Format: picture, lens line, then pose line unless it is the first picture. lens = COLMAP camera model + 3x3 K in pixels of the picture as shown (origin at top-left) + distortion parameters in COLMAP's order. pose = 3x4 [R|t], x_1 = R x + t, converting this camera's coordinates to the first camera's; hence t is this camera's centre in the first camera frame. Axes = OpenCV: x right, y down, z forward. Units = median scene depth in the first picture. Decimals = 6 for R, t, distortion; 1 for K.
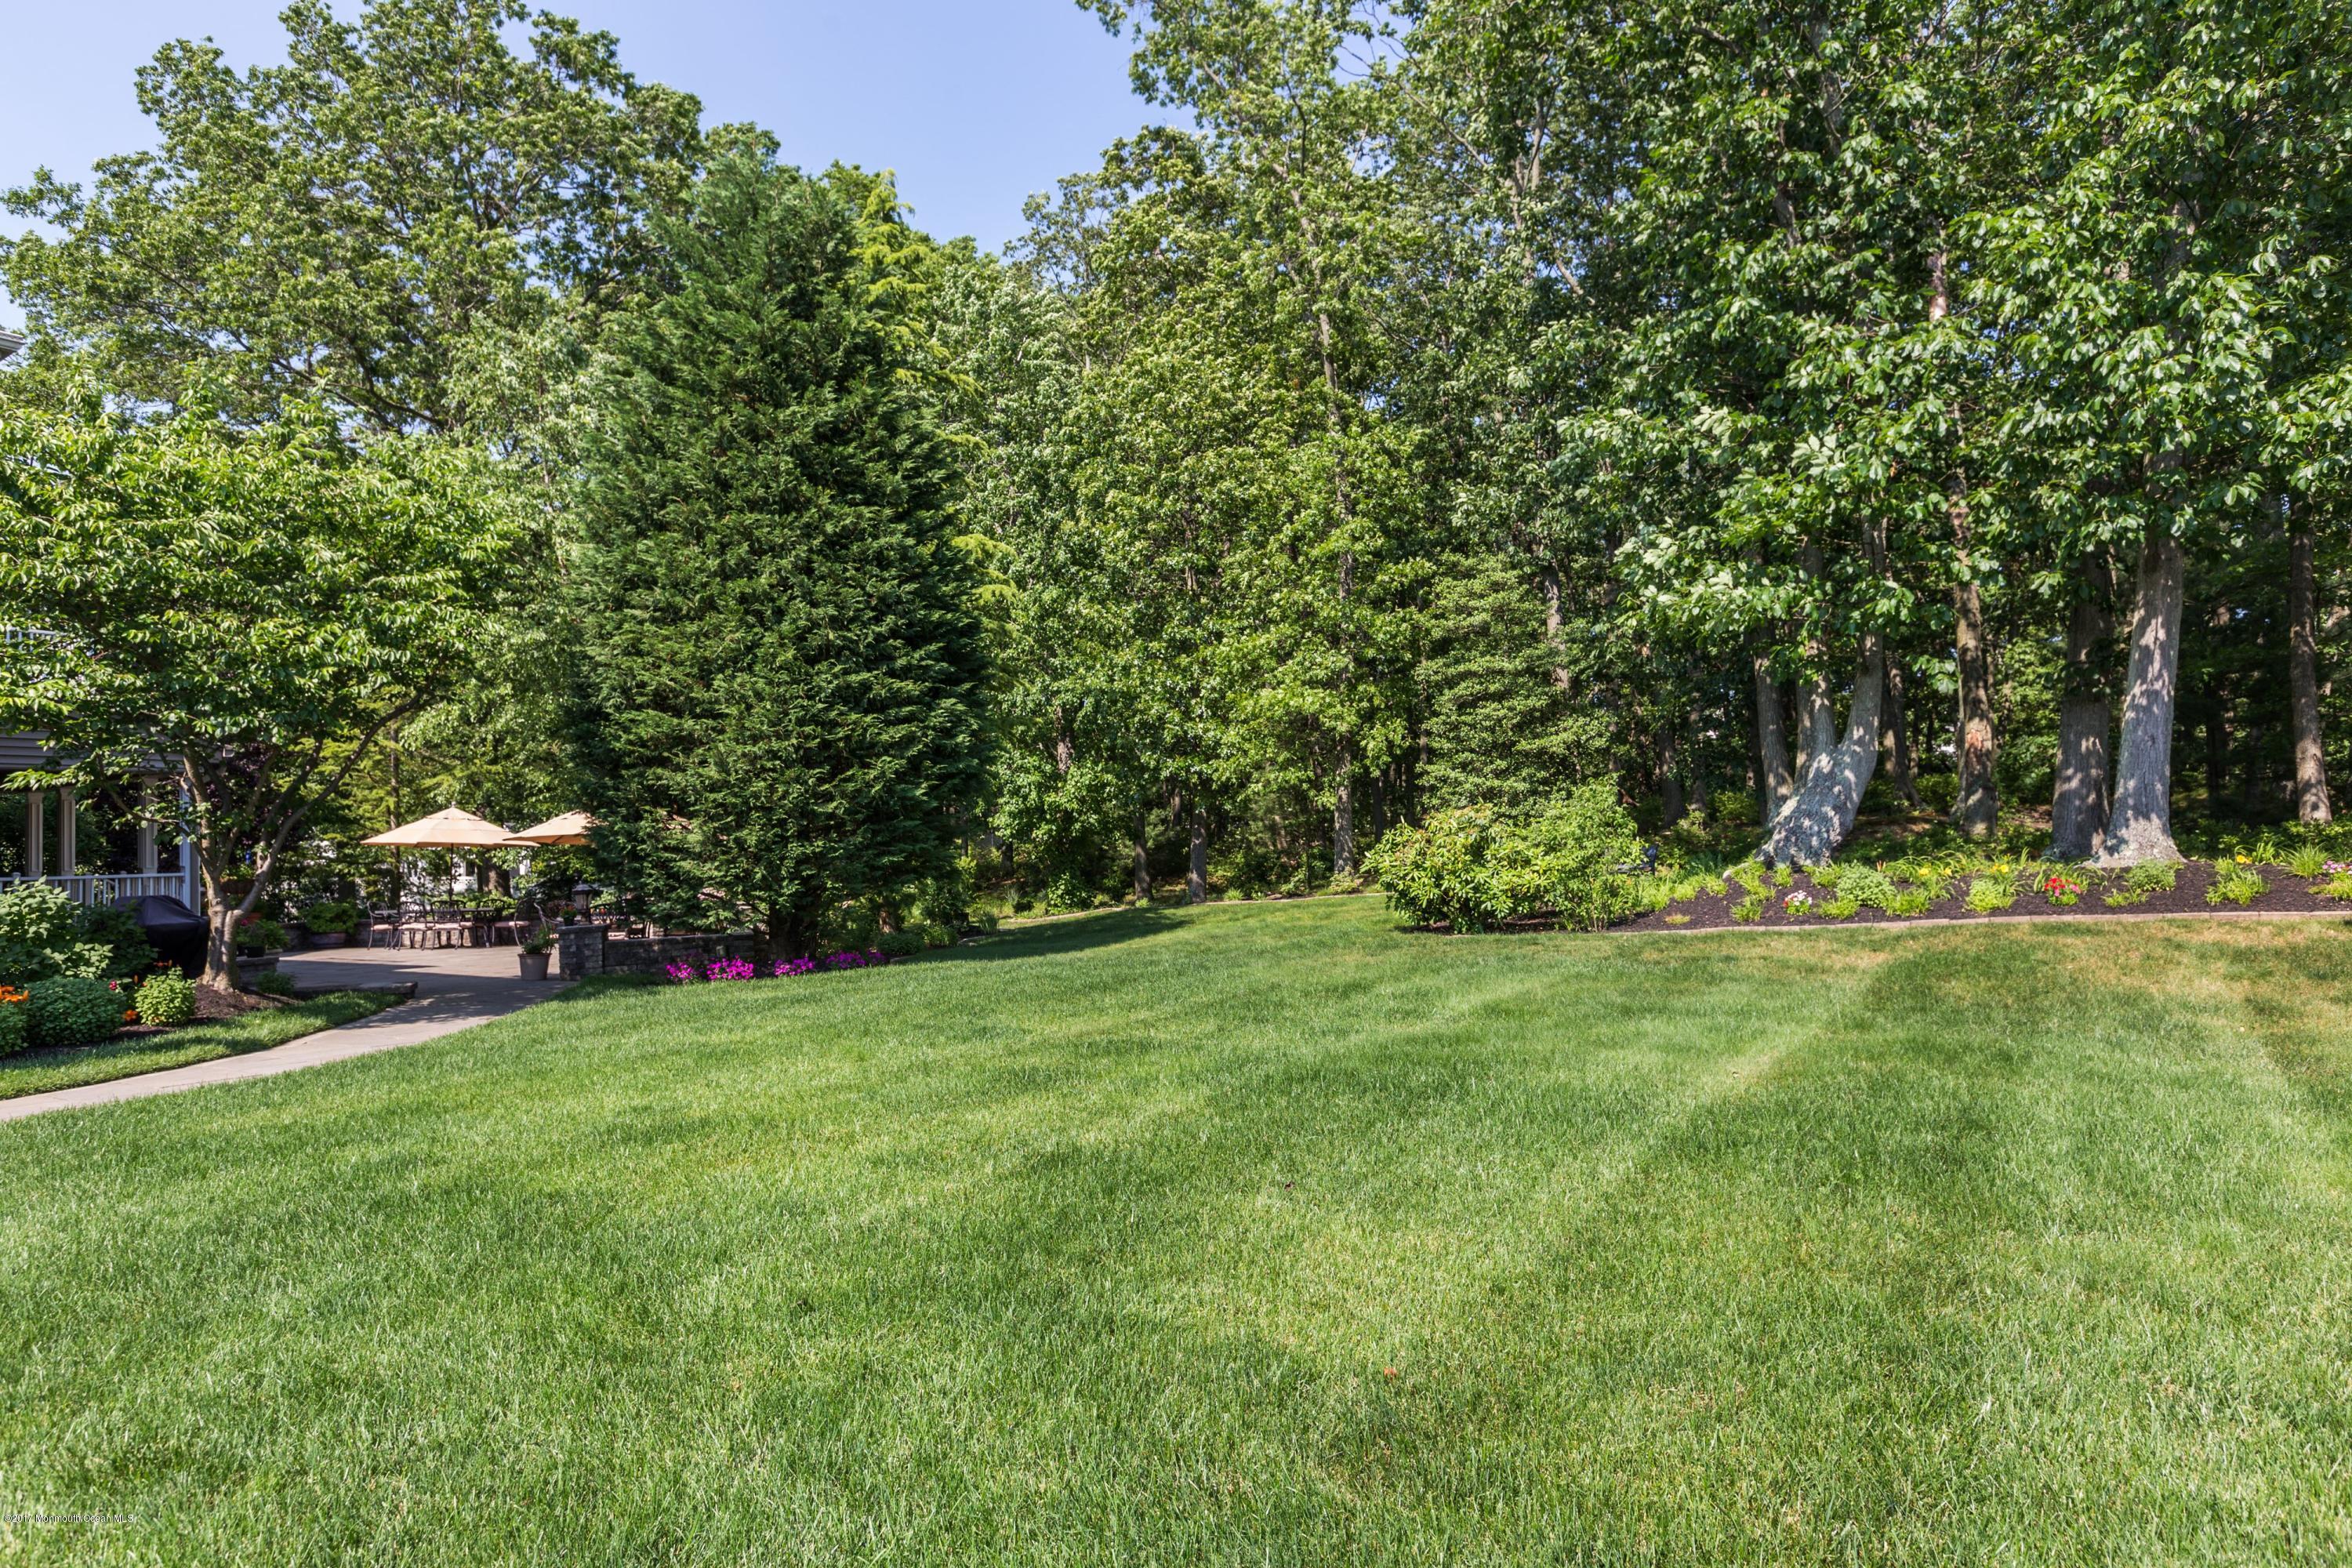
lens RADIAL K [[1357.0, 0, 1174.6], [0, 1357.0, 786.4], [0, 0, 1]] dist [0.001357, 0.000327]
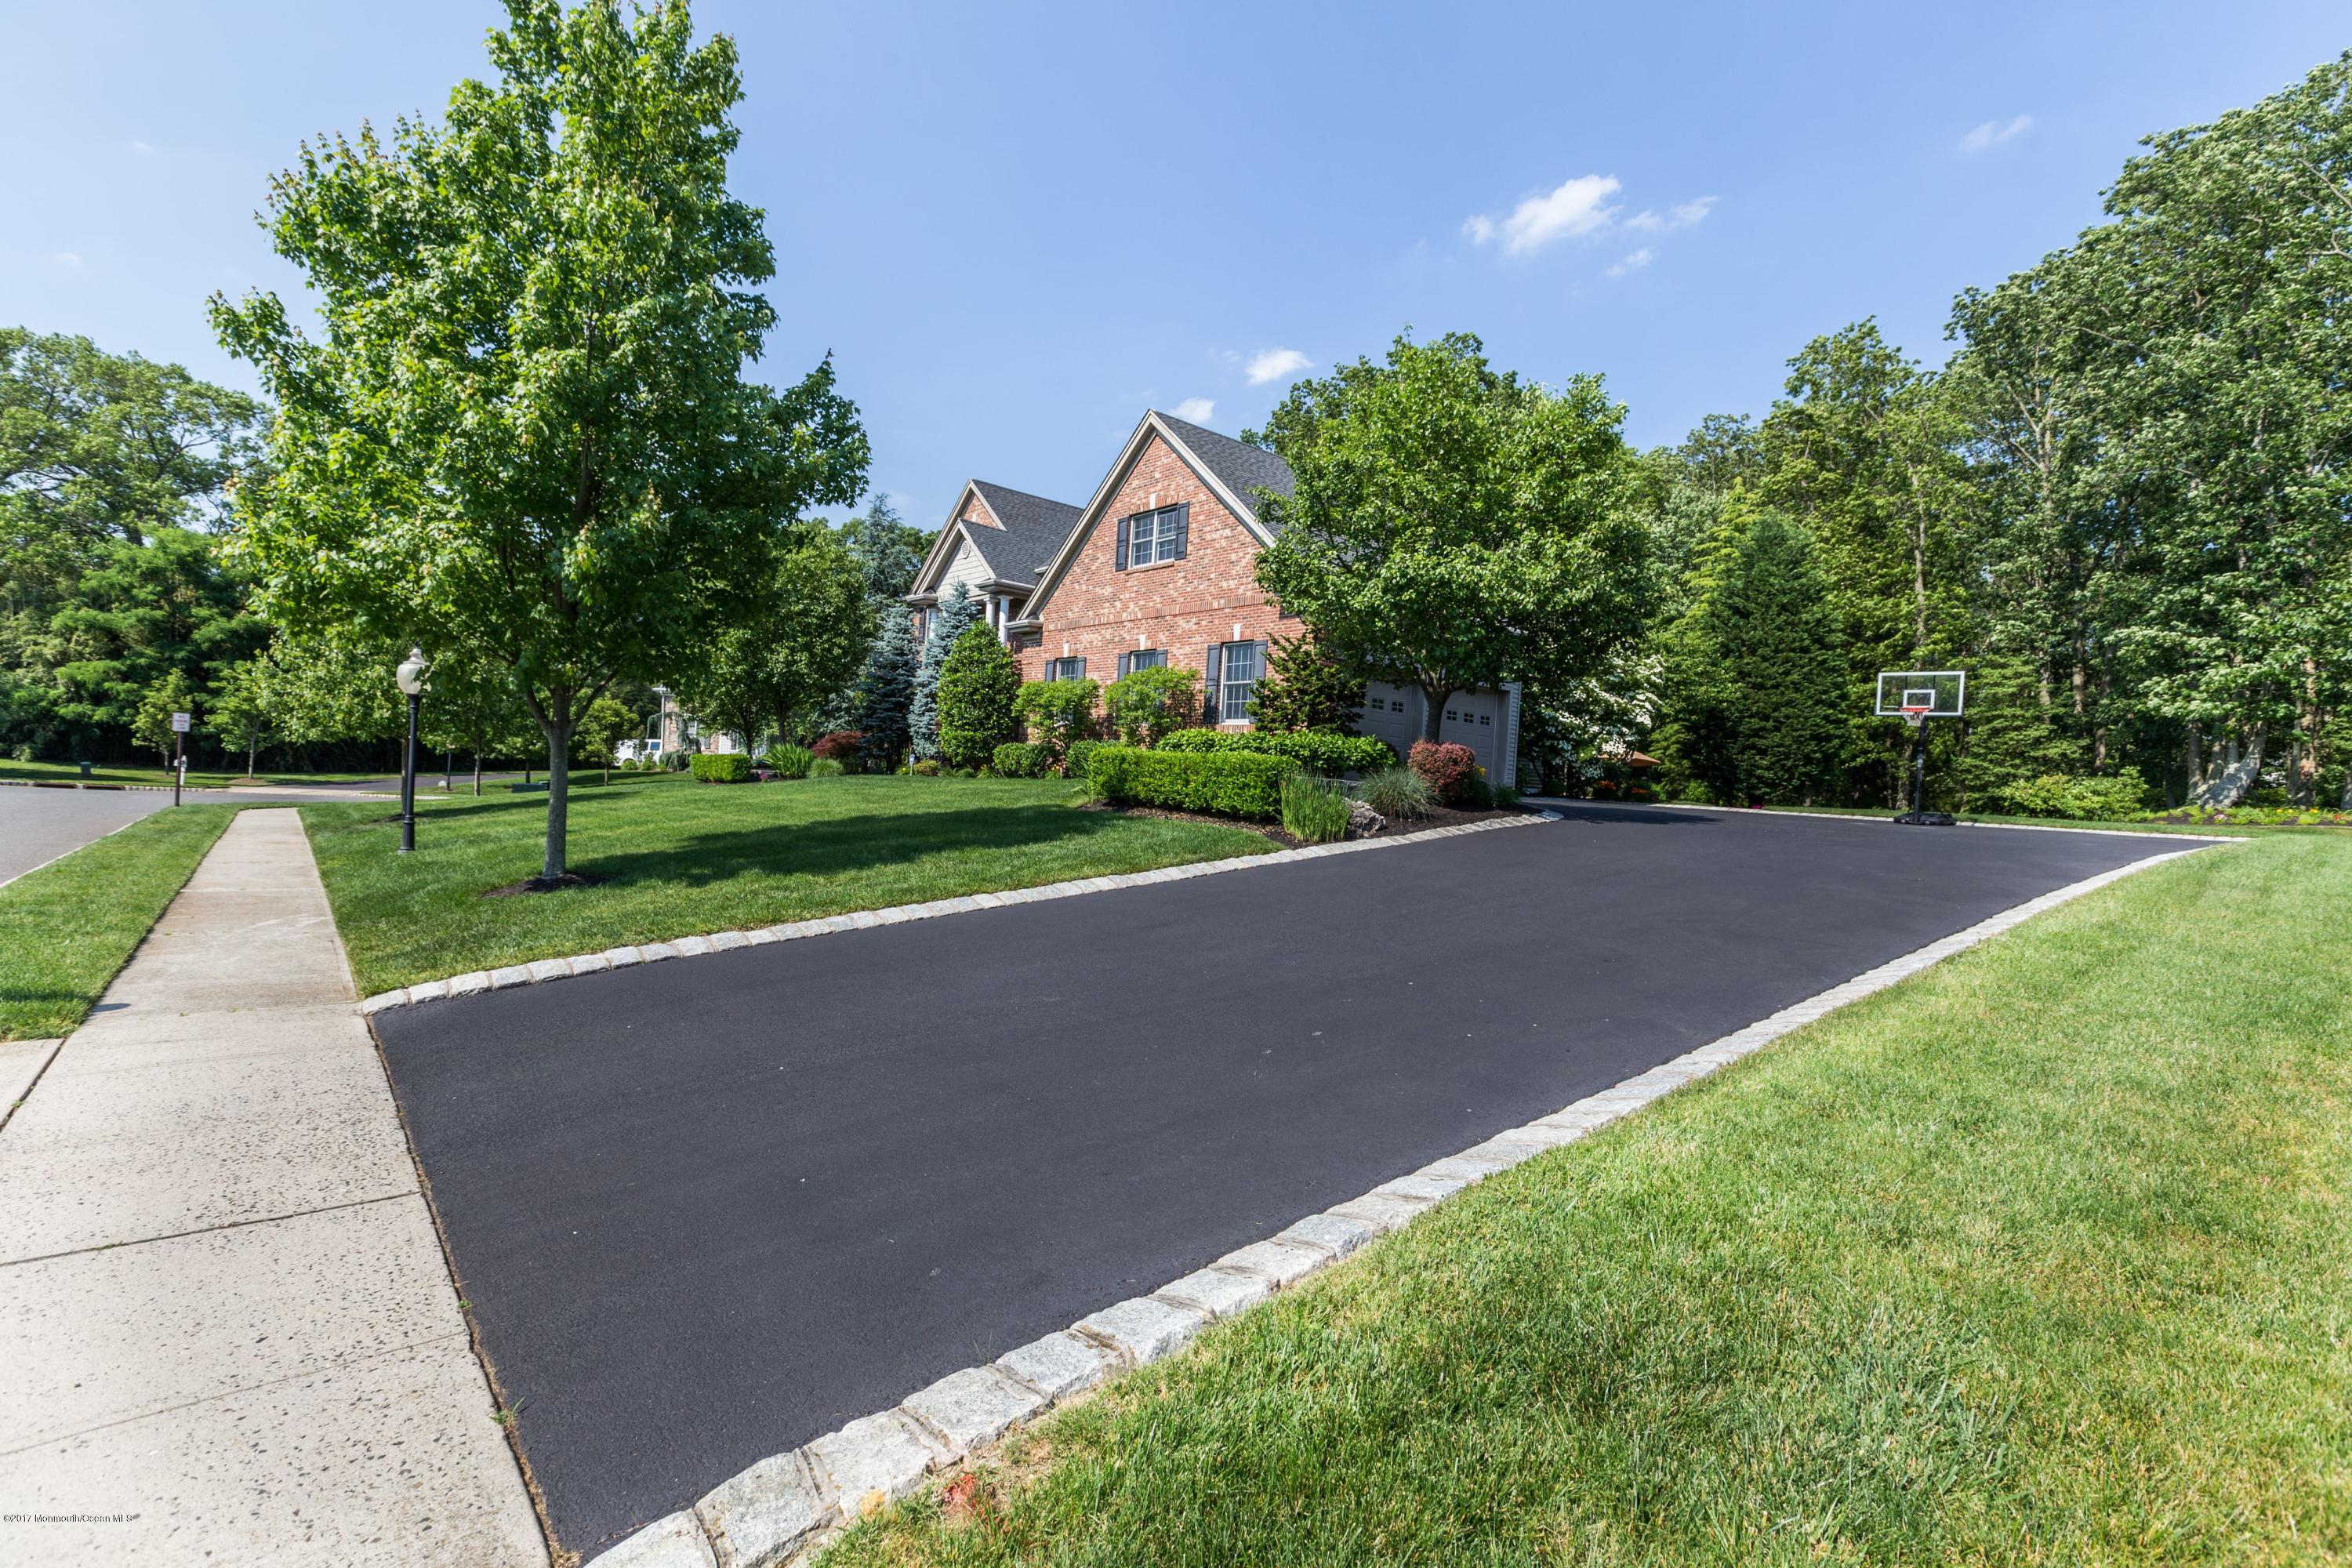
lens RADIAL K [[1088.4, 0, 1176.0], [0, 1088.4, 765.9], [0, 0, 1]] dist [0.000278, 0.000166]
pose [[0.960238, 0.079818, -0.267530, -0.549373], [-0.077186, 0.996809, 0.020359, 0.055204], [0.268301, 0.001100, 0.963334, -0.939967]]
